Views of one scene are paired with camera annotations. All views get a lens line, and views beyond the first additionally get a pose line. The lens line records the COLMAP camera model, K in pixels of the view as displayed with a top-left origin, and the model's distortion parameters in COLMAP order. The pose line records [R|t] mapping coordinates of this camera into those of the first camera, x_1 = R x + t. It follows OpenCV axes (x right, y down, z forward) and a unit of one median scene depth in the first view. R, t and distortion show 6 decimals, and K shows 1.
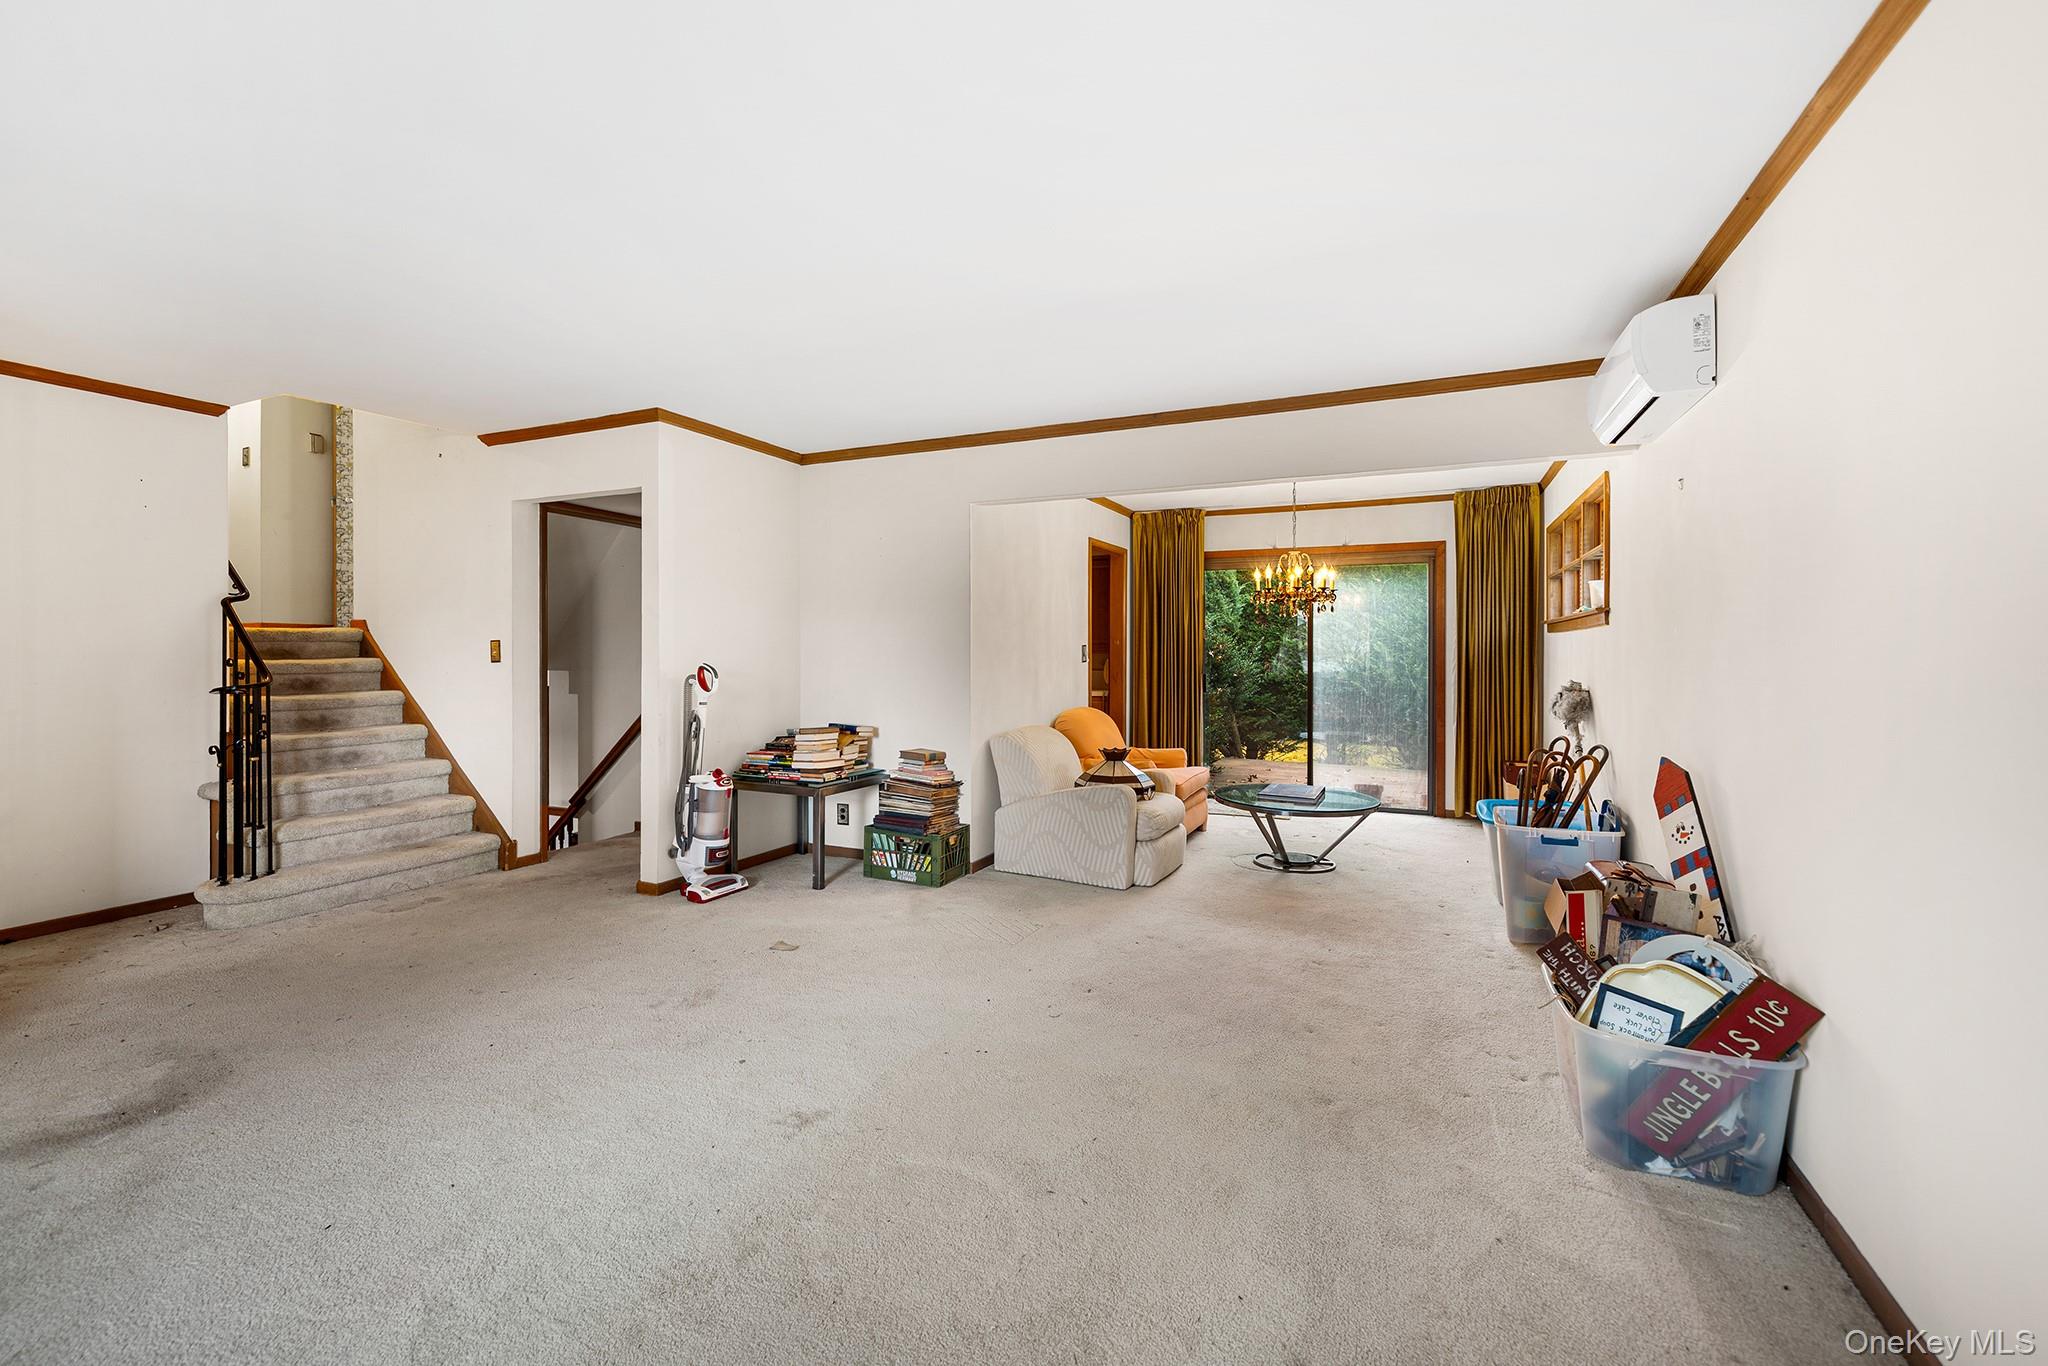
lens RADIAL K [[861.3, 0, 1016.6], [0, 861.3, 703.5], [0, 0, 1]] dist [0.000167, 0.000160]
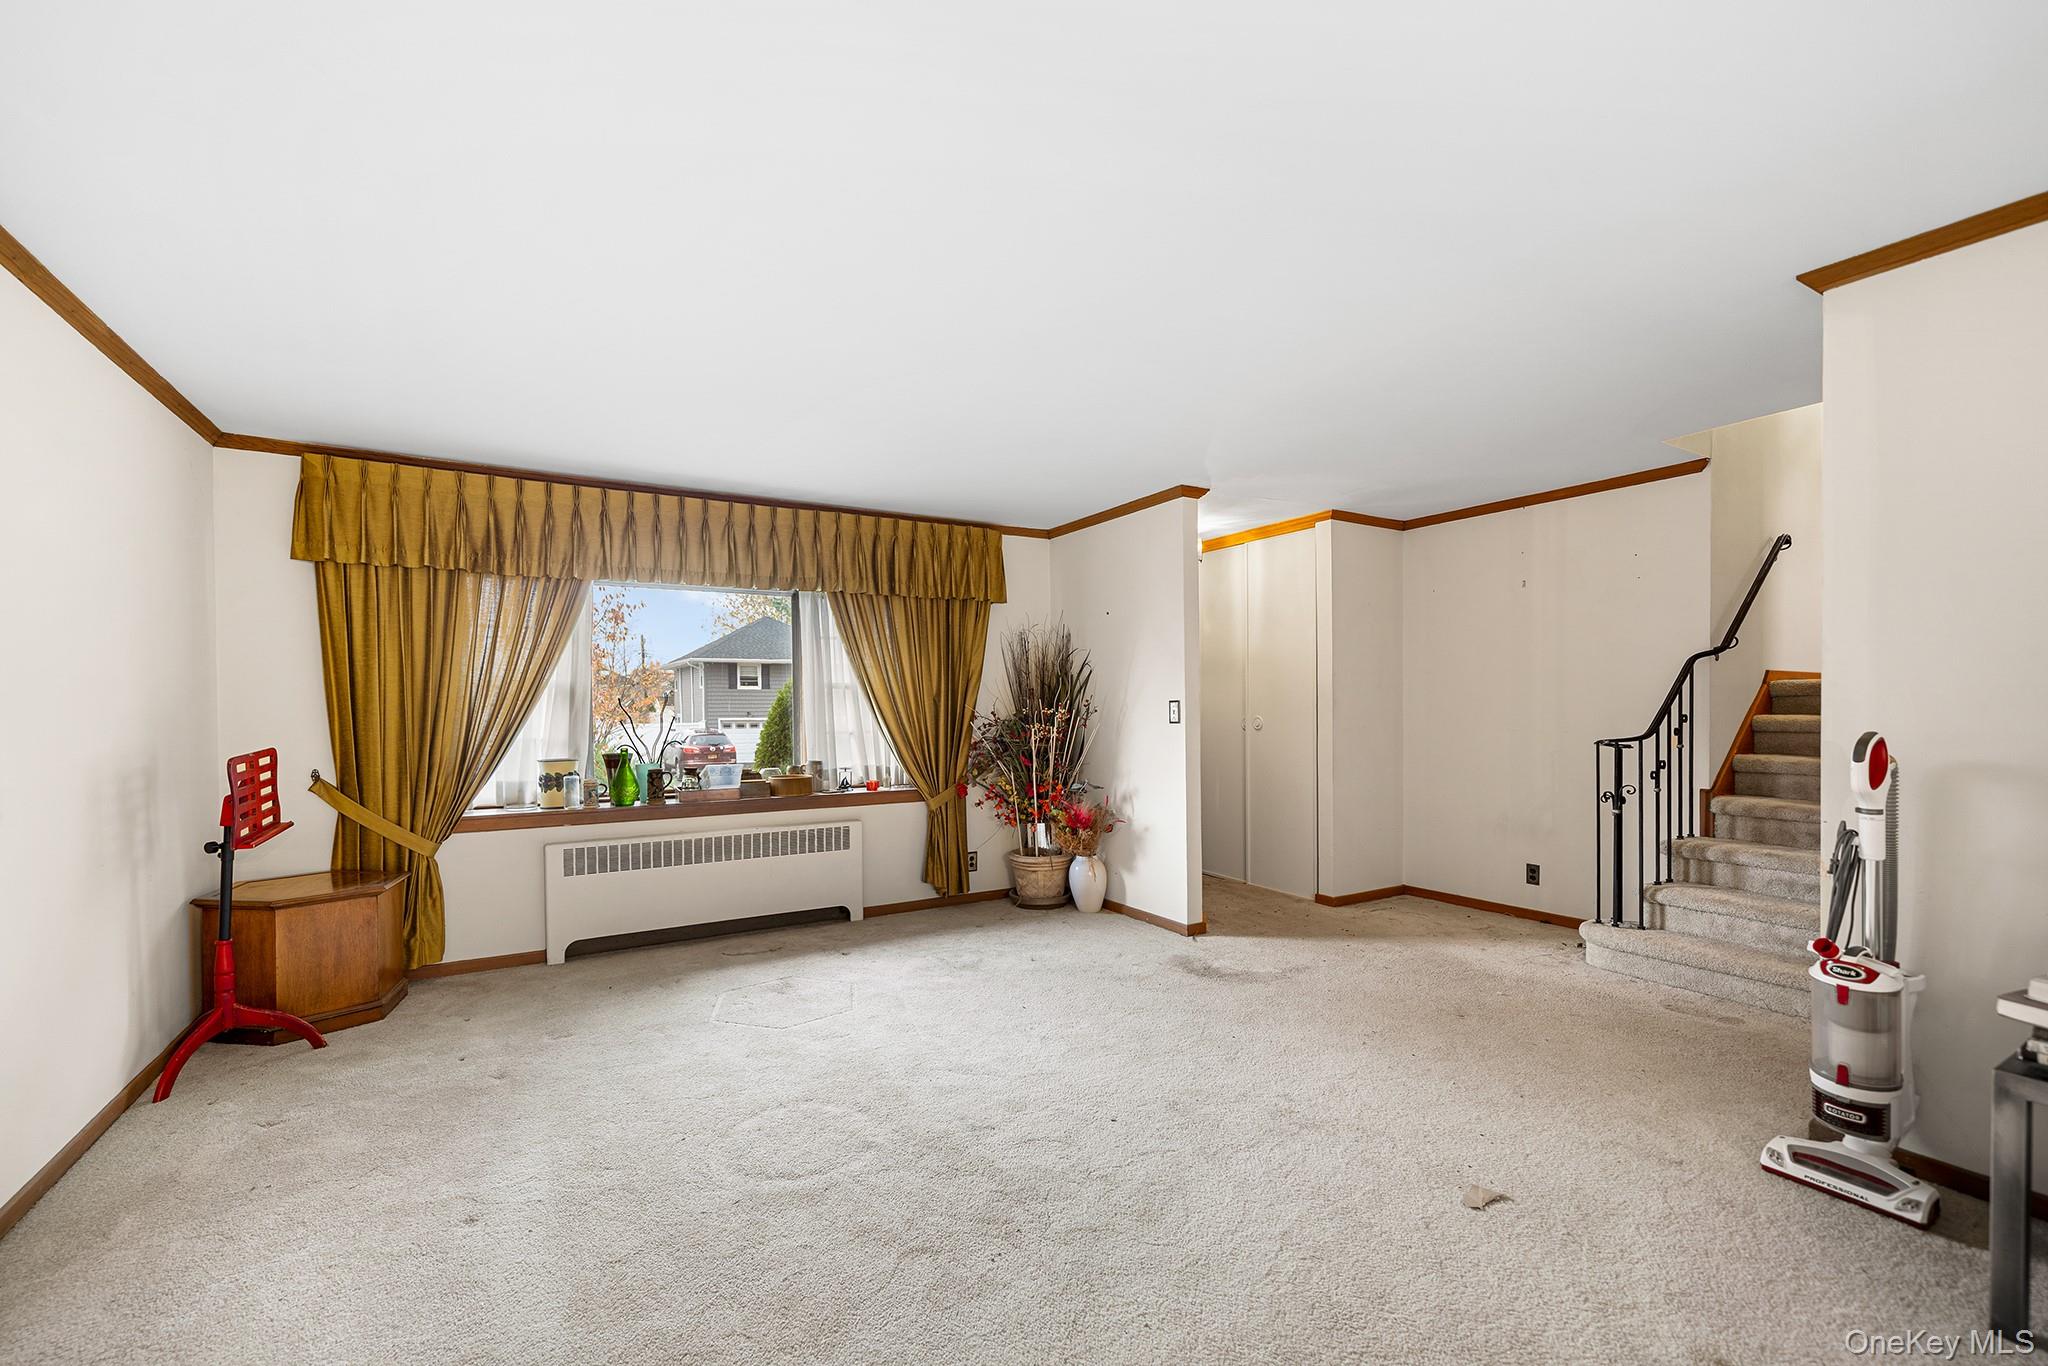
lens RADIAL K [[861.3, 0, 1016.6], [0, 861.3, 703.5], [0, 0, 1]] dist [0.000167, 0.000160]
pose [[-0.571464, -0.000841, -0.820627, 0.334213], [-0.047608, 0.998349, 0.032129, -0.056354], [0.819245, 0.057429, -0.570560, 0.860099]]
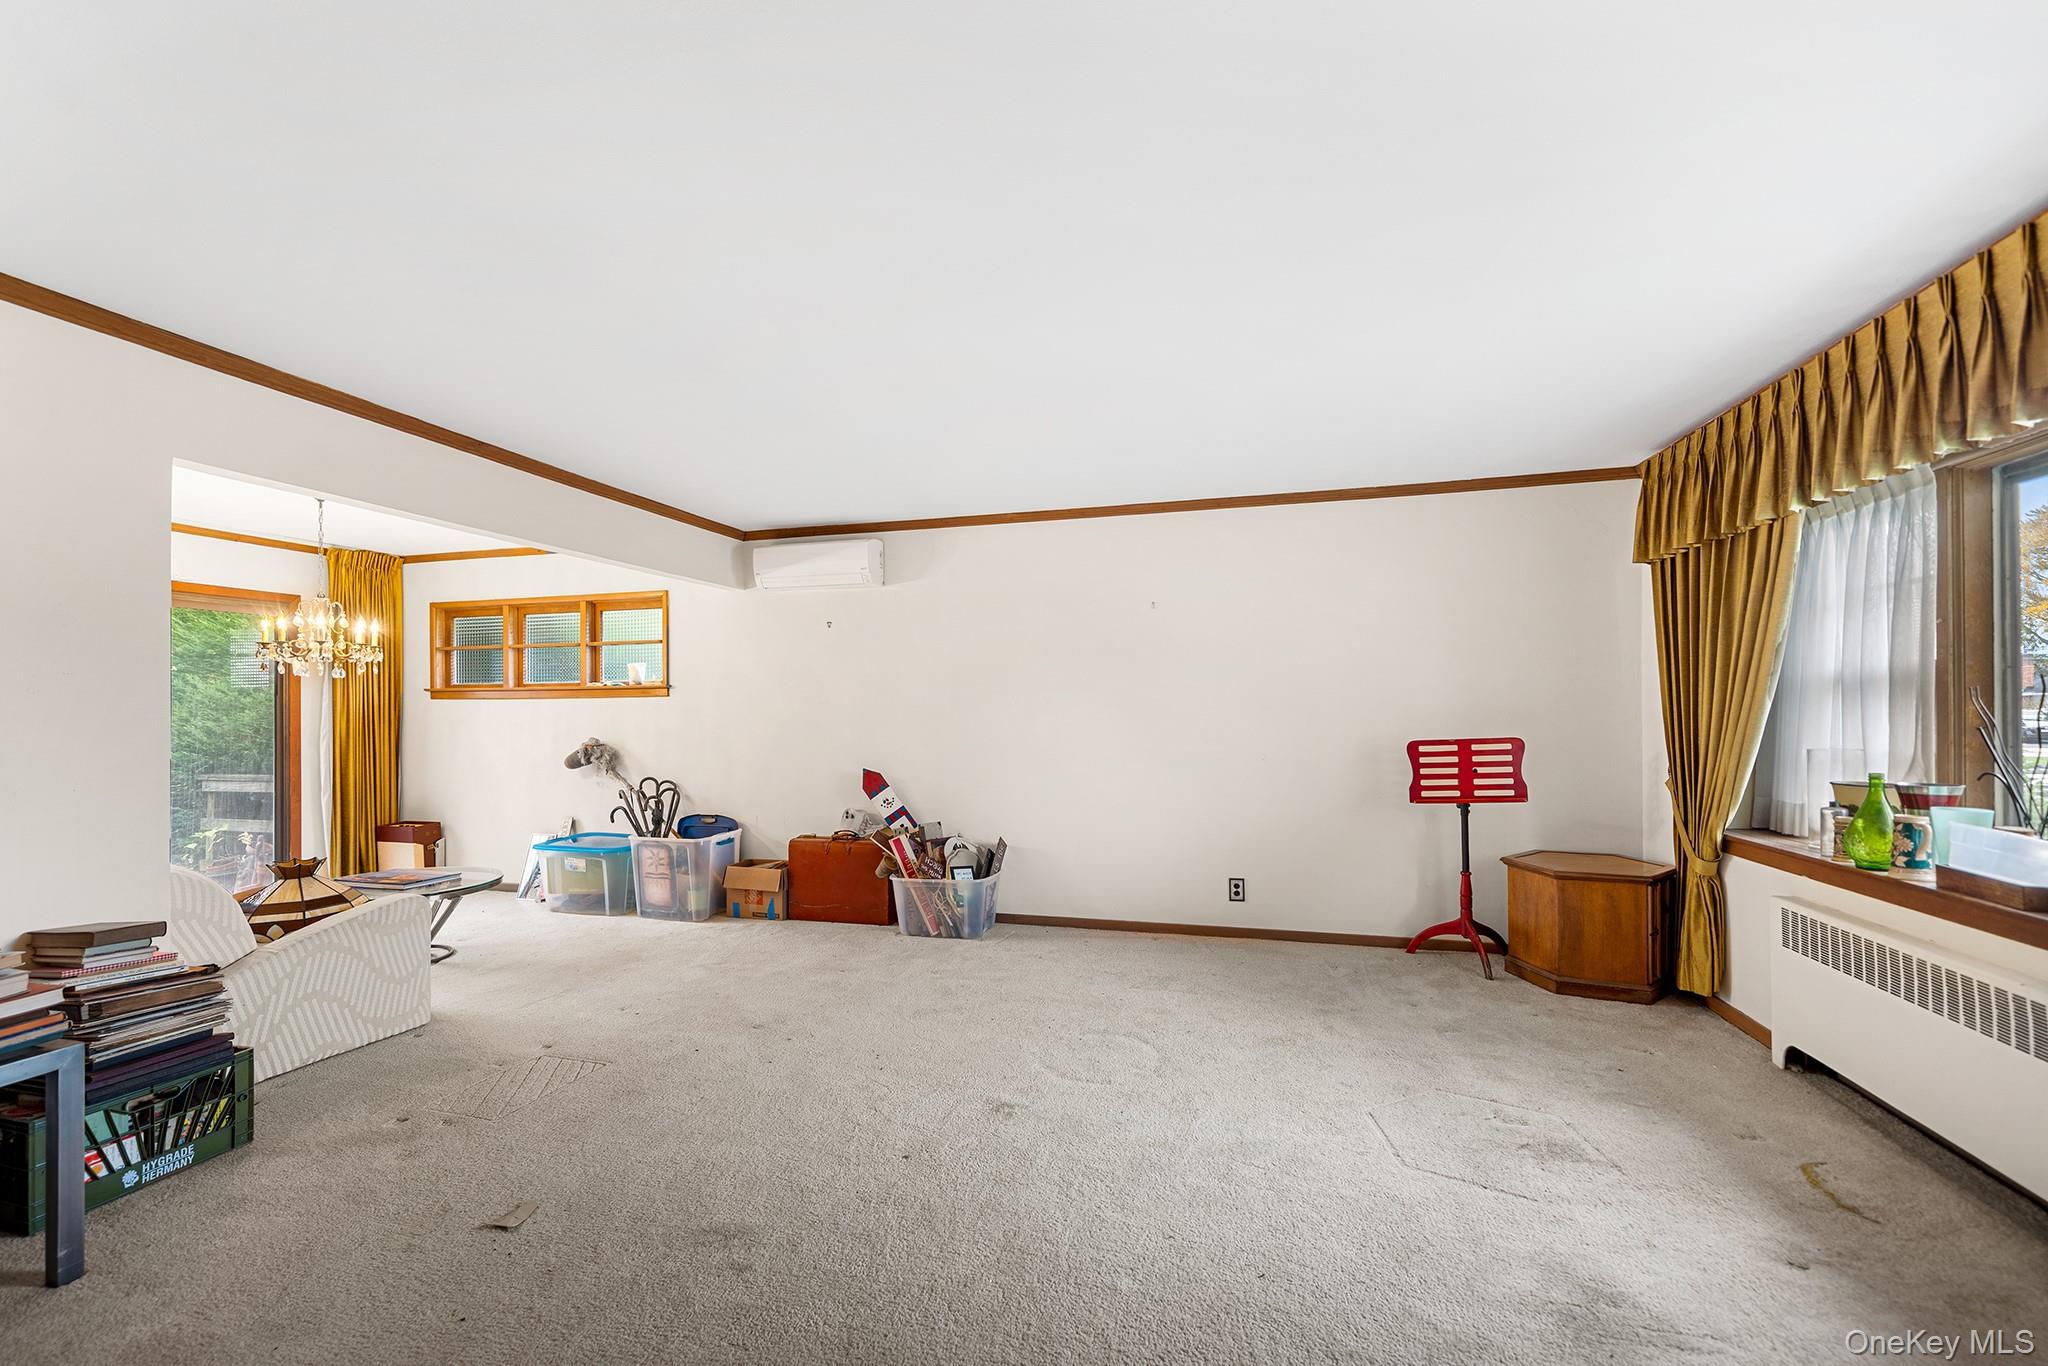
lens RADIAL K [[861.3, 0, 1016.6], [0, 861.3, 703.5], [0, 0, 1]] dist [0.000167, 0.000160]
pose [[-0.150316, 0.001565, 0.988637, -0.762831], [0.069651, 0.997531, 0.009011, -0.048005], [-0.986181, 0.070214, -0.150054, 0.587411]]
